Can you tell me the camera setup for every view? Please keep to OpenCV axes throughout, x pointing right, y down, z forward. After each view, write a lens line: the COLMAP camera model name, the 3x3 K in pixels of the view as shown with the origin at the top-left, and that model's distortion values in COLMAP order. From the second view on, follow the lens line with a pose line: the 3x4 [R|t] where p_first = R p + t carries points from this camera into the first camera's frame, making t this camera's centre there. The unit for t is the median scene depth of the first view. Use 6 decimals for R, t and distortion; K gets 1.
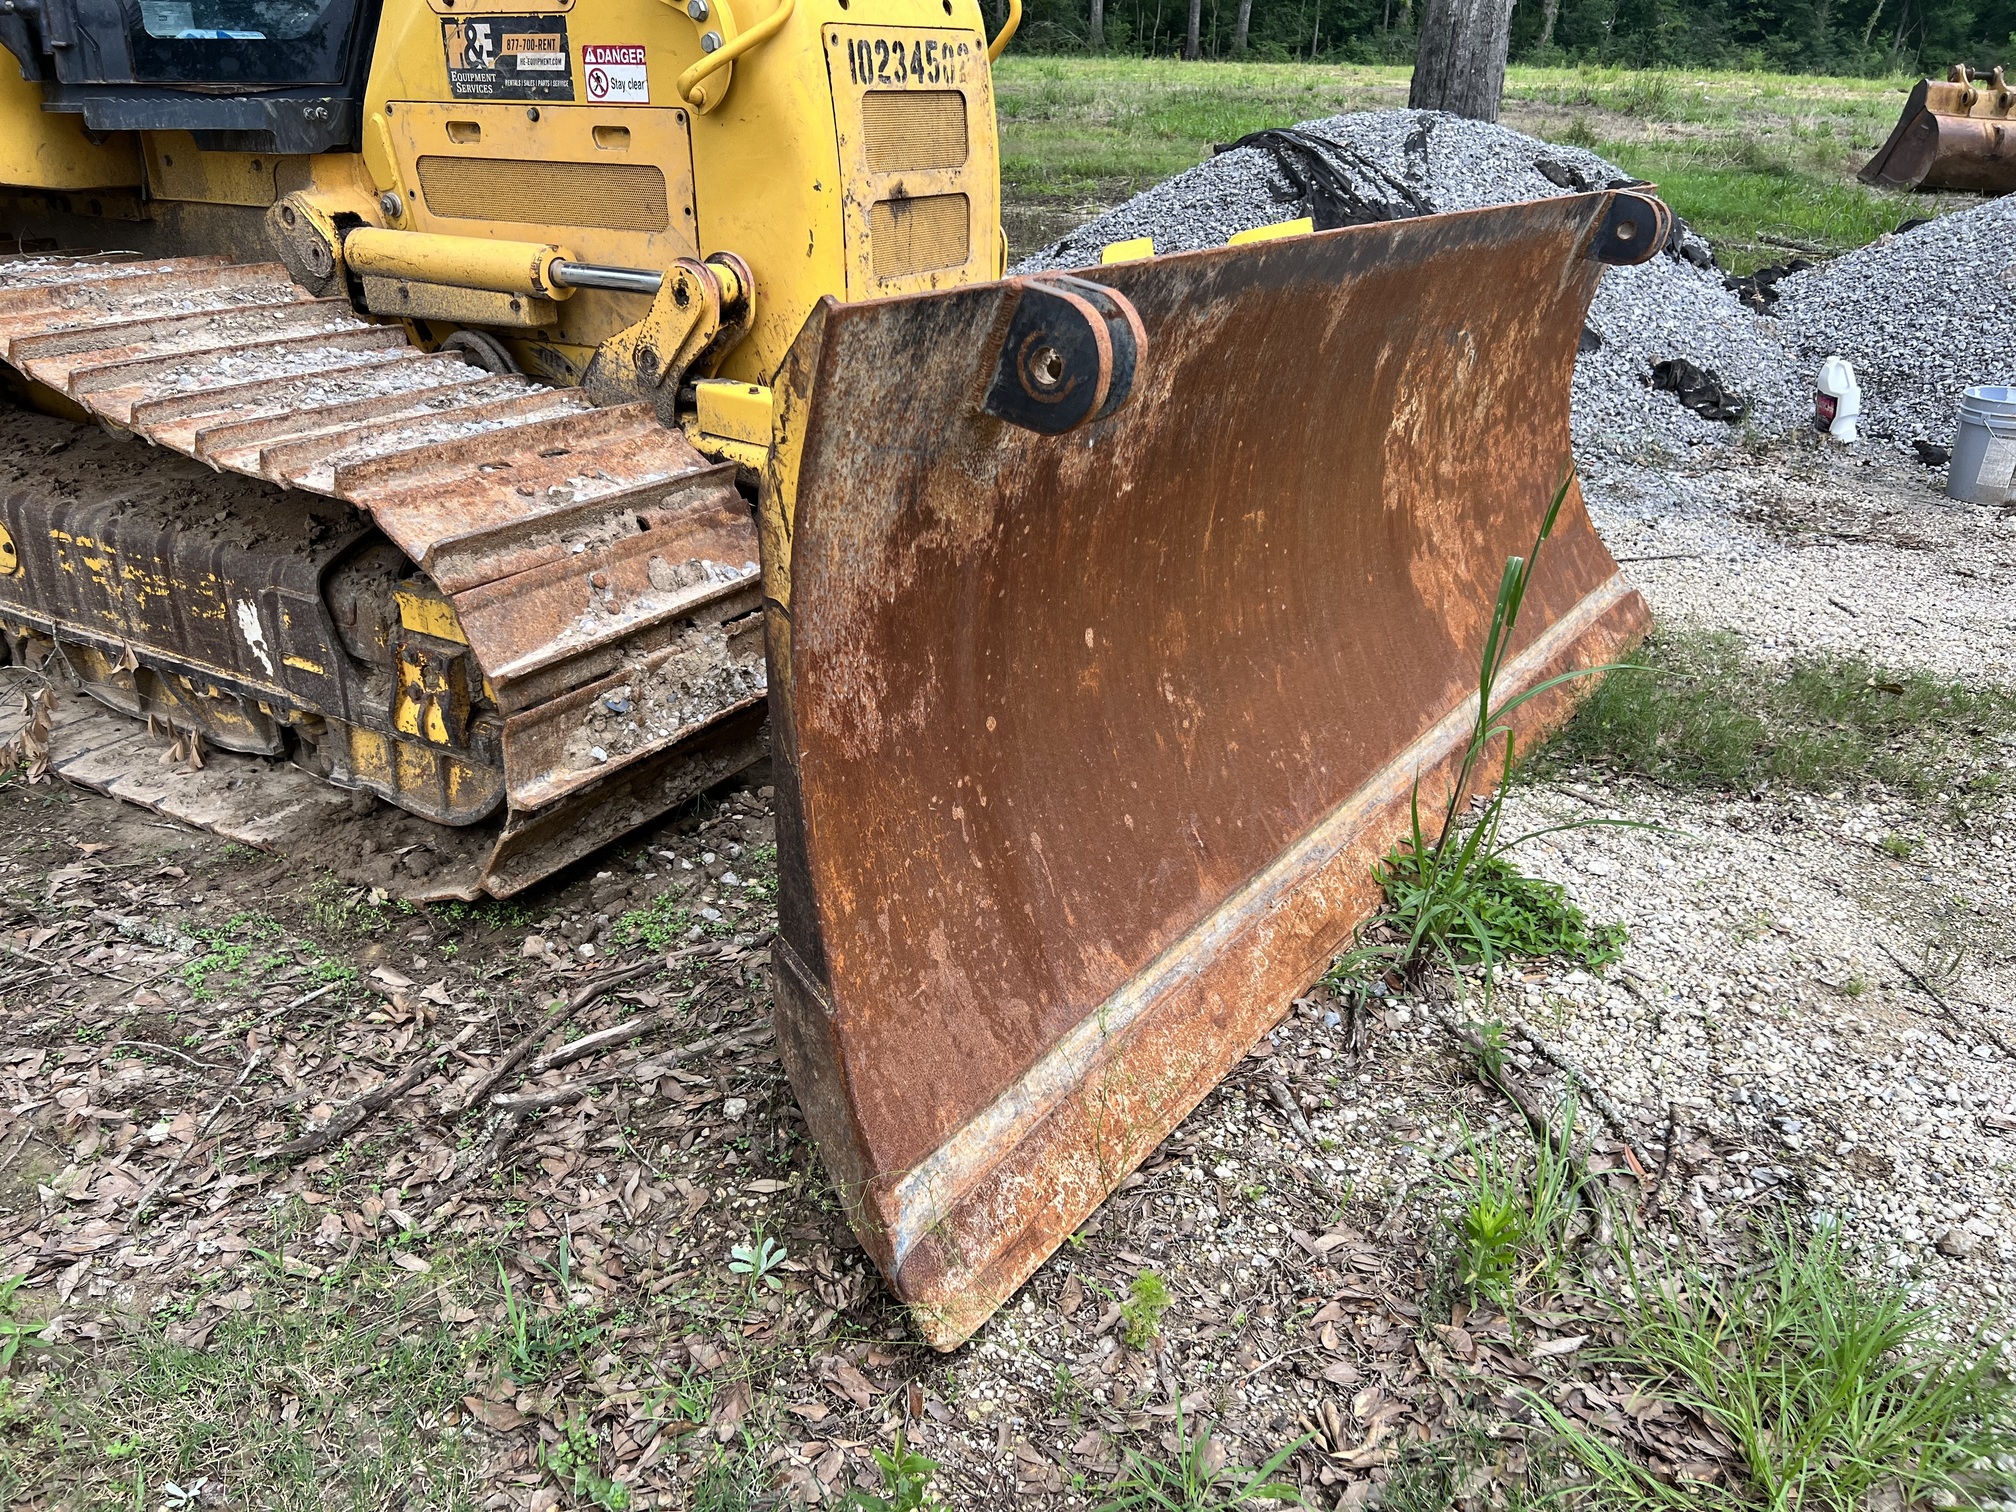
lens RADIAL K [[1523.7, 0, 1001.5], [0, 1523.7, 762.9], [0, 0, 1]] dist [0.060425, -0.072155]
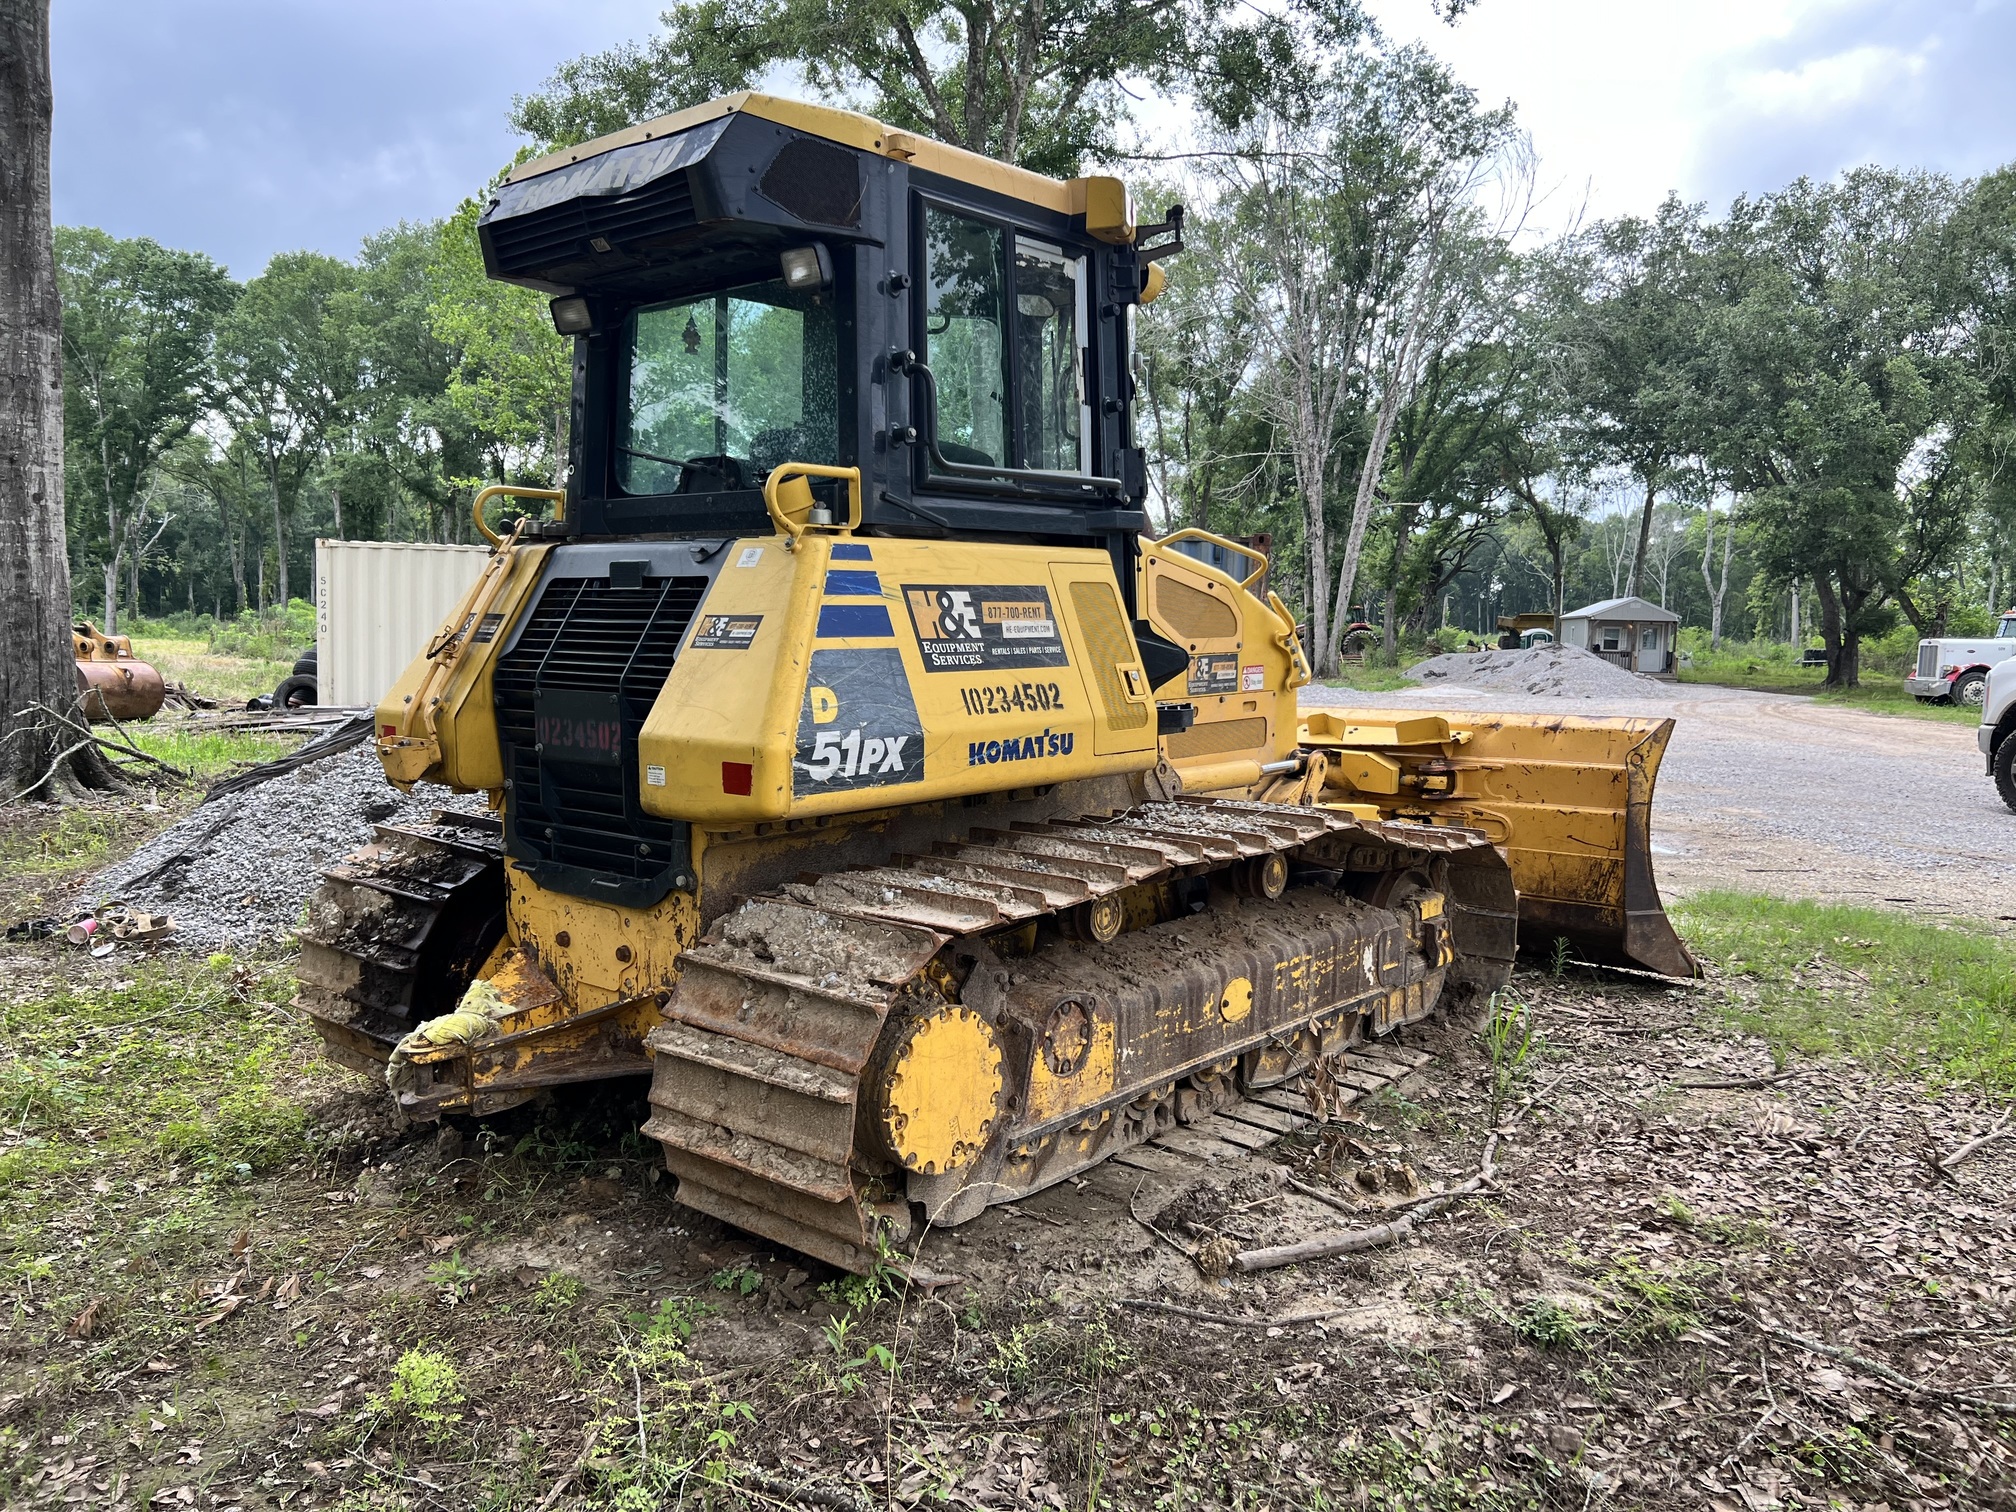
lens RADIAL K [[1523.7, 0, 1028.0], [0, 1523.7, 737.2], [0, 0, 1]] dist [0.060425, -0.072155]
pose [[0.157991, -0.089517, 0.983375, -2.312077], [0.407402, 0.913078, 0.017664, -0.526749], [-0.899479, 0.397838, 0.180728, 0.917082]]
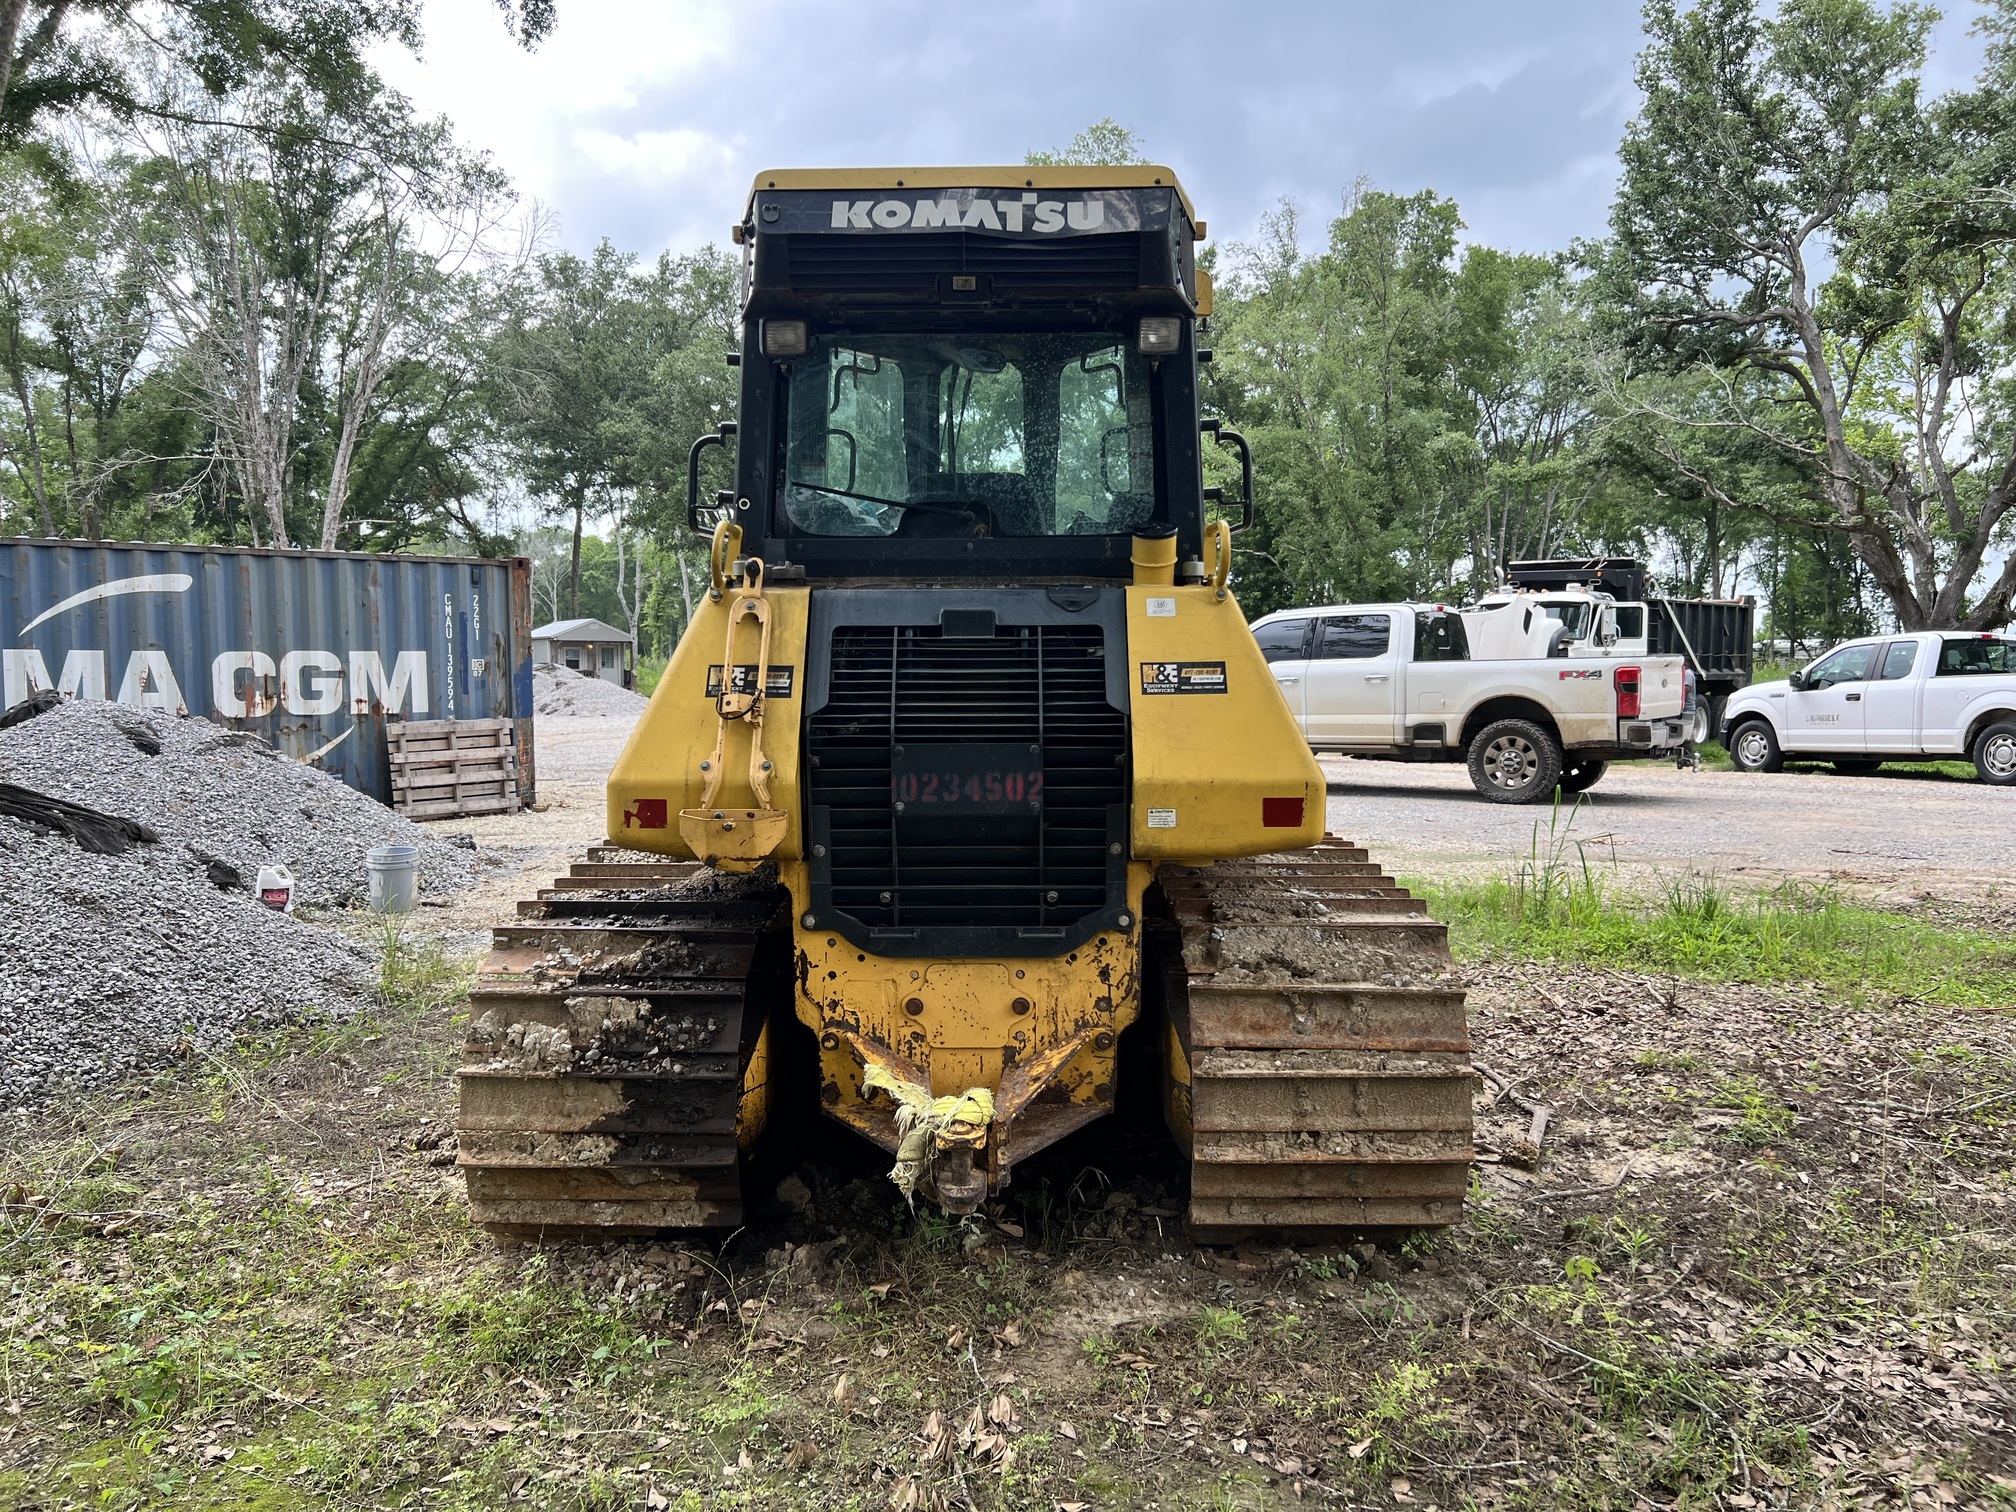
lens RADIAL K [[1523.7, 0, 1022.5], [0, 1523.7, 727.0], [0, 0, 1]] dist [0.060425, -0.072155]
pose [[-0.512890, -0.060258, 0.856337, -2.172752], [0.356920, 0.892258, 0.276558, -1.075512], [-0.780738, 0.447487, -0.436123, 2.065480]]
